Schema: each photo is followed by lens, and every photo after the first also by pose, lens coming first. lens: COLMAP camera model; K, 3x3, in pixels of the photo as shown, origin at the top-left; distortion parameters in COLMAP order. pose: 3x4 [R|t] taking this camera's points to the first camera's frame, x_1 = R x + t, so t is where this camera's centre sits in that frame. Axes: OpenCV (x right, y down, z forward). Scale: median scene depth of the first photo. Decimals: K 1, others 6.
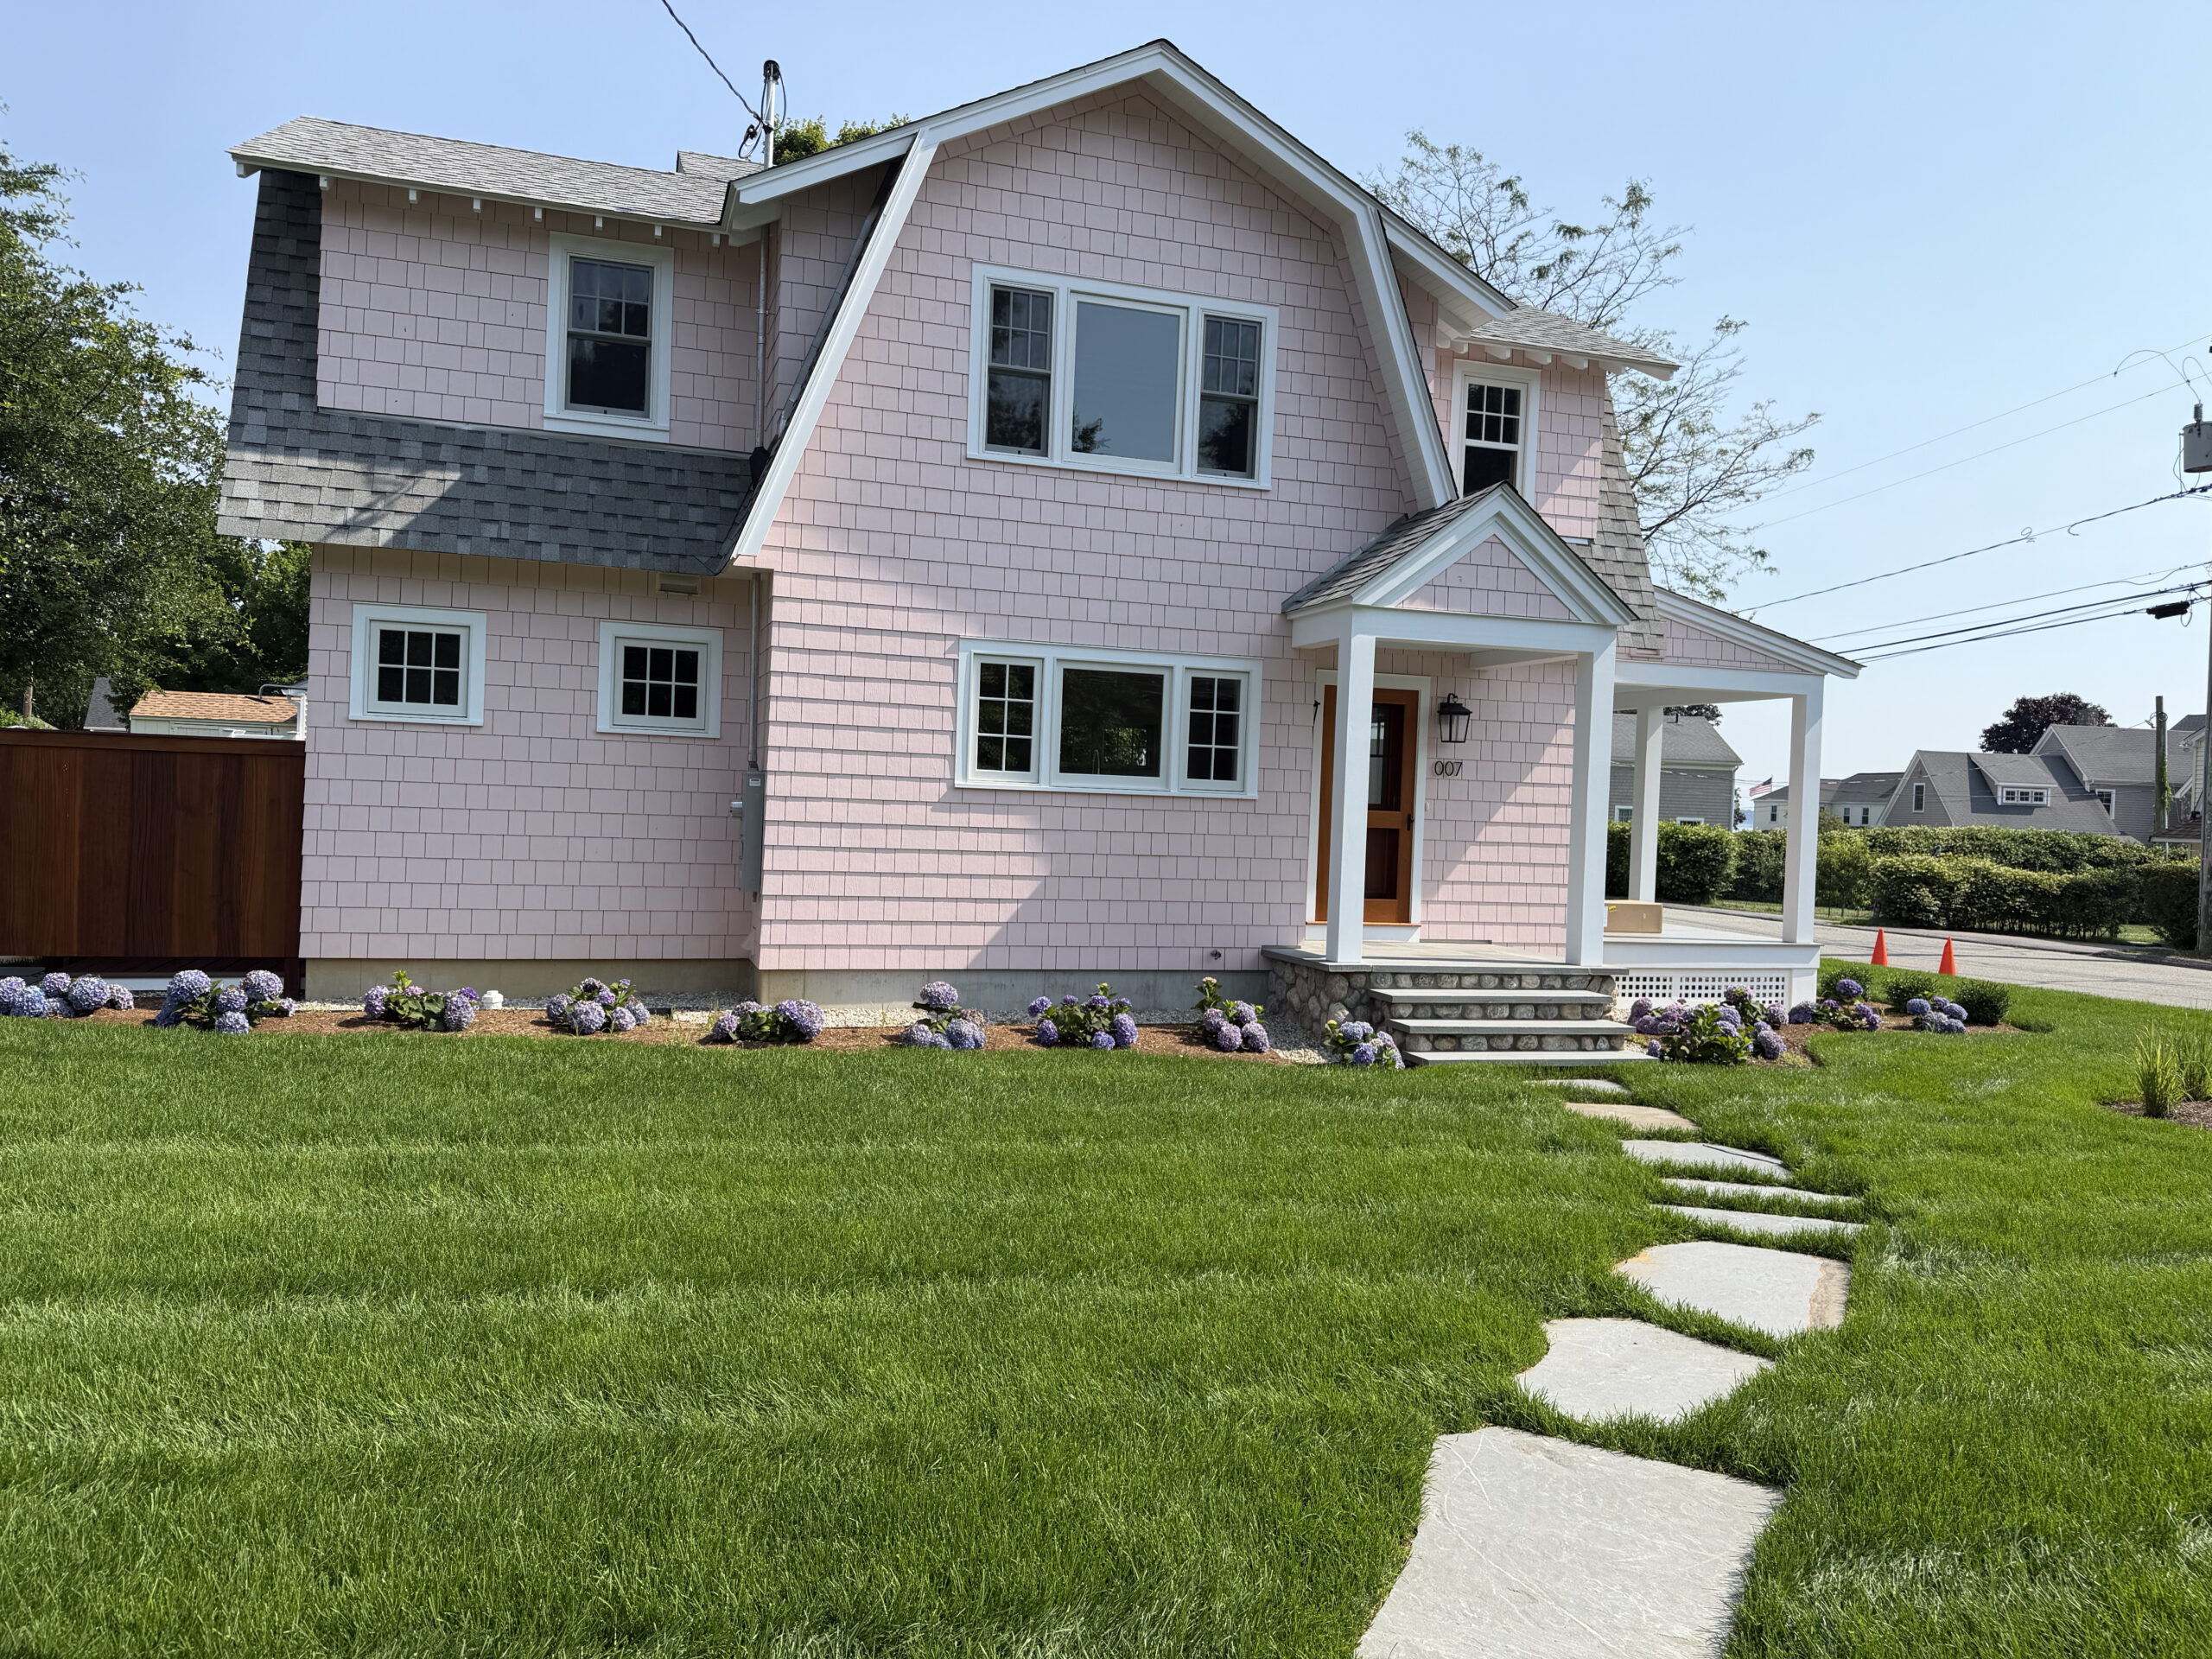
lens RADIAL K [[1539.9, 0, 1110.8], [0, 1539.9, 841.1], [0, 0, 1]] dist [0.036078, -0.006925]
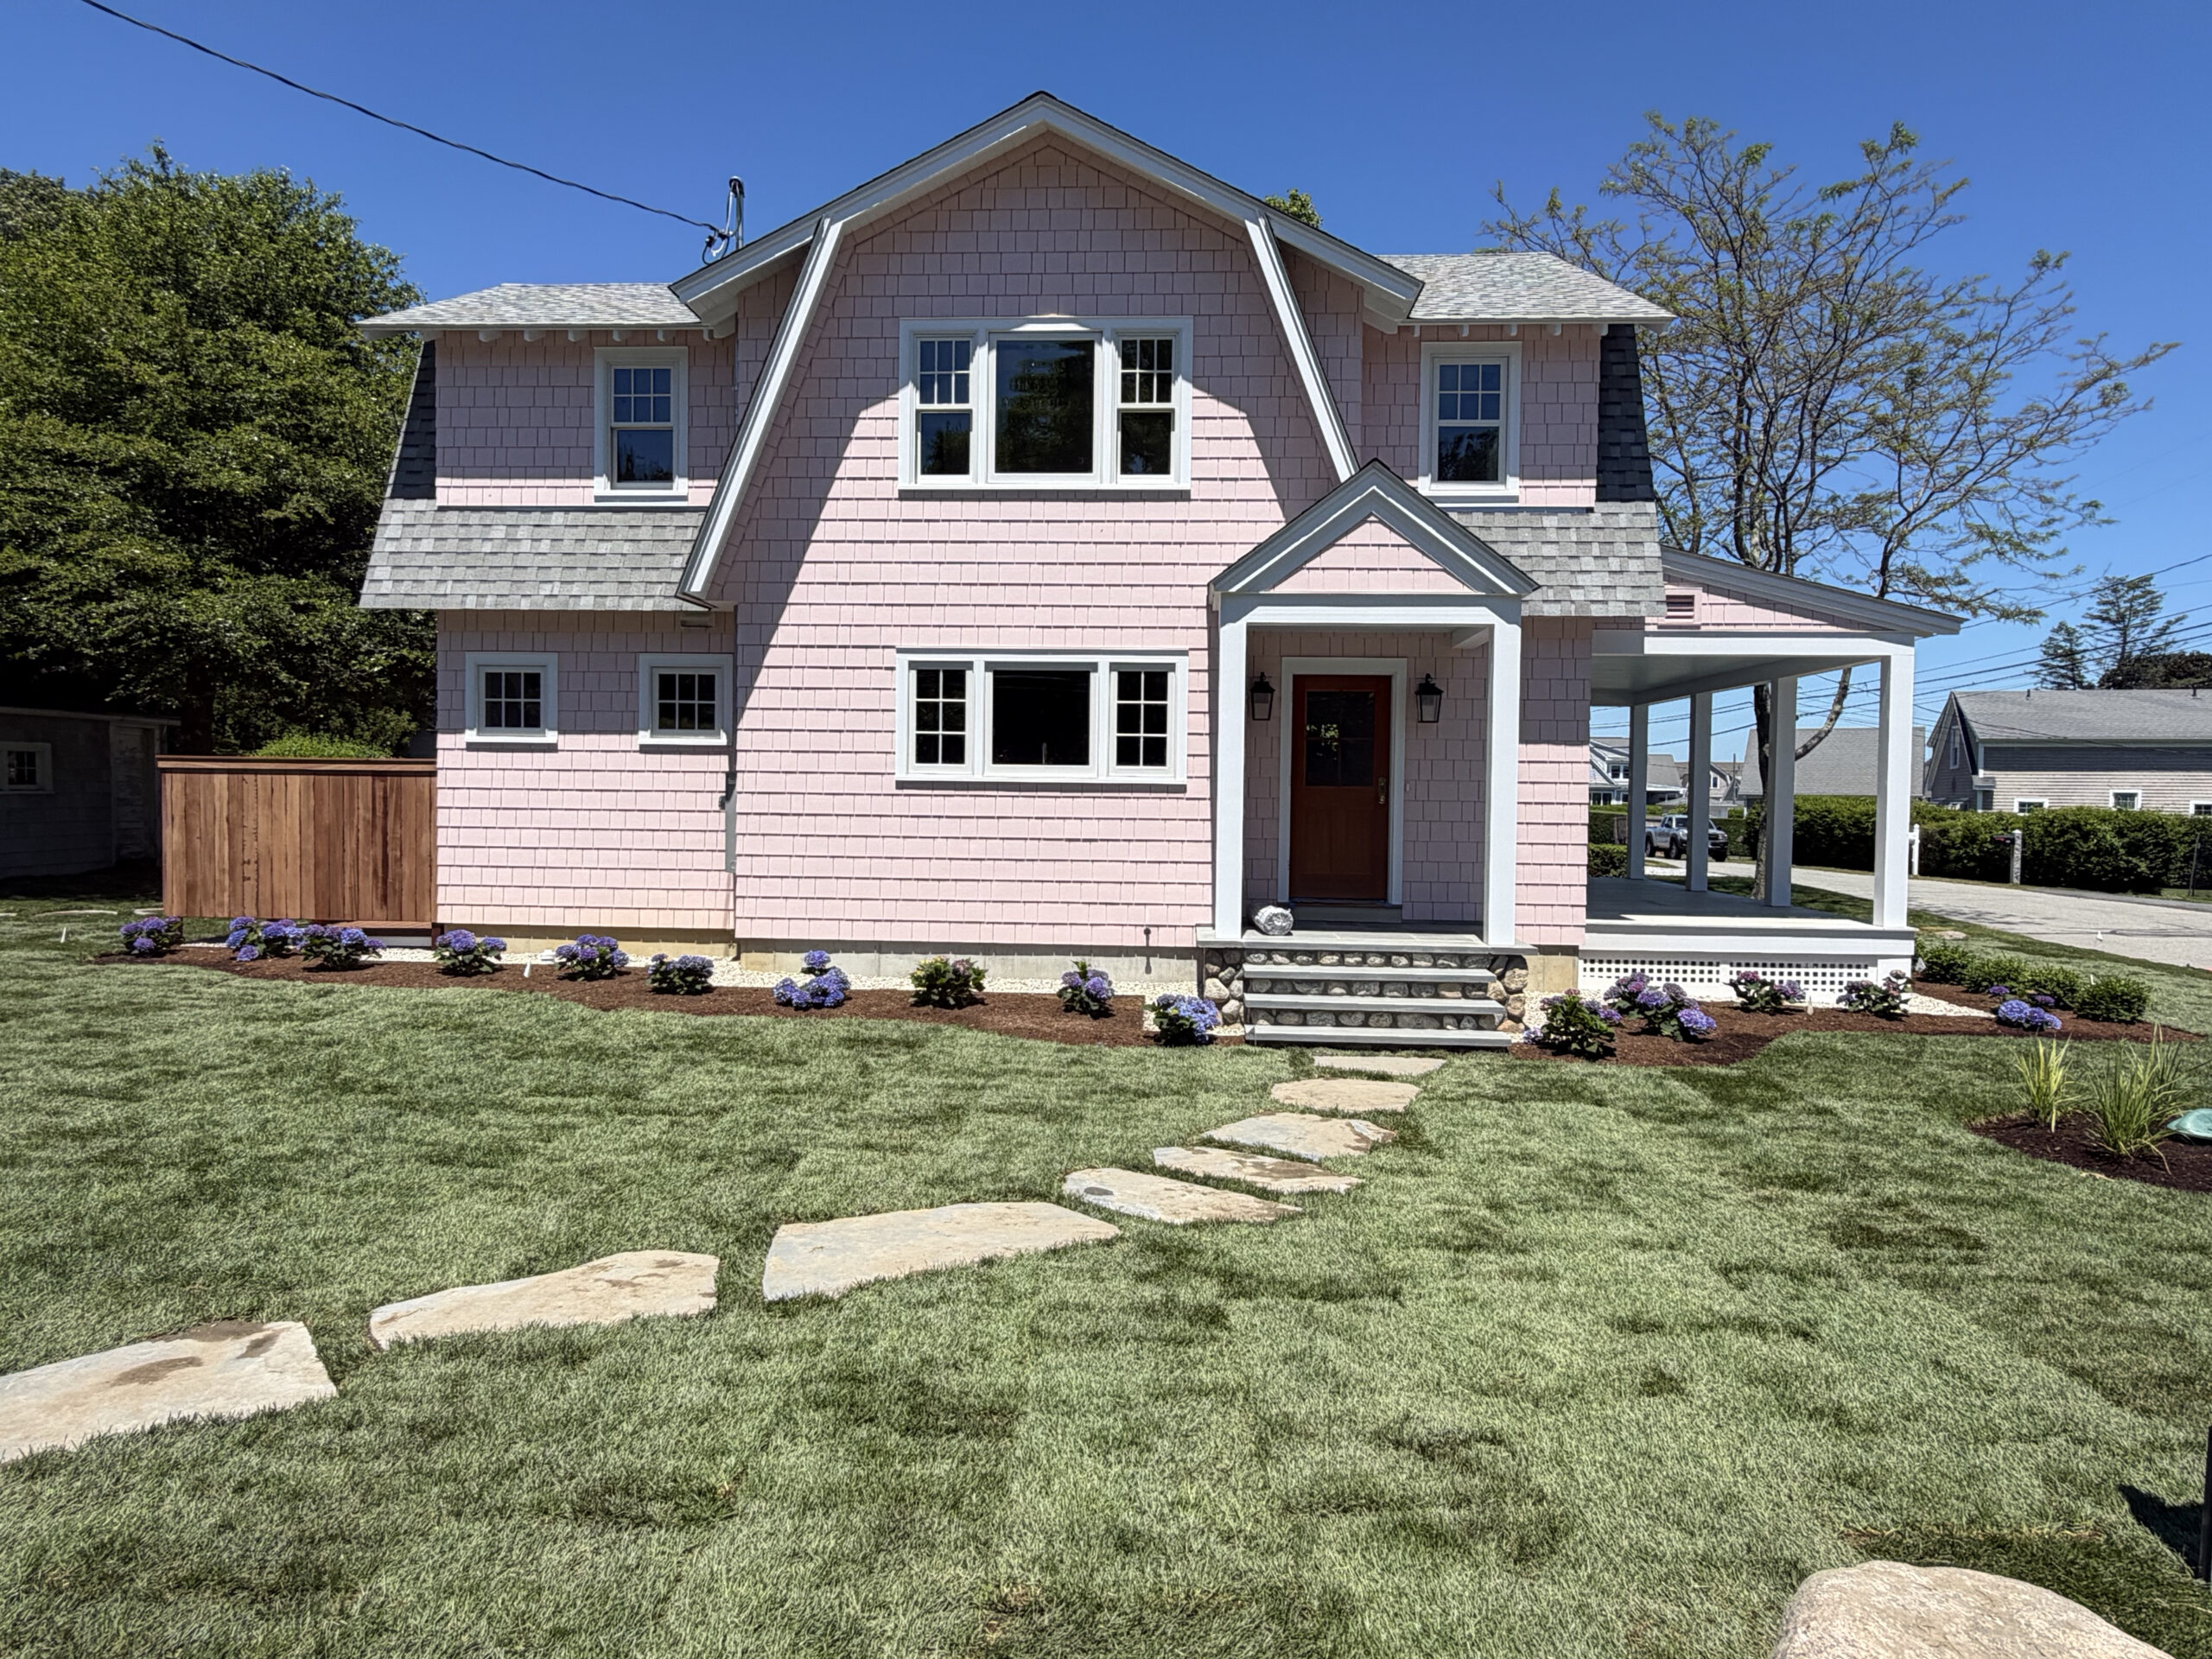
lens RADIAL K [[1352.3, 0, 1106.5], [0, 1352.3, 841.3], [0, 0, 1]] dist [-0.000328, 0.004494]
pose [[0.929901, -0.012526, -0.367597, 0.406789], [0.012469, 0.999919, -0.002531, 0.015230], [0.367599, -0.002230, 0.929982, 0.122761]]
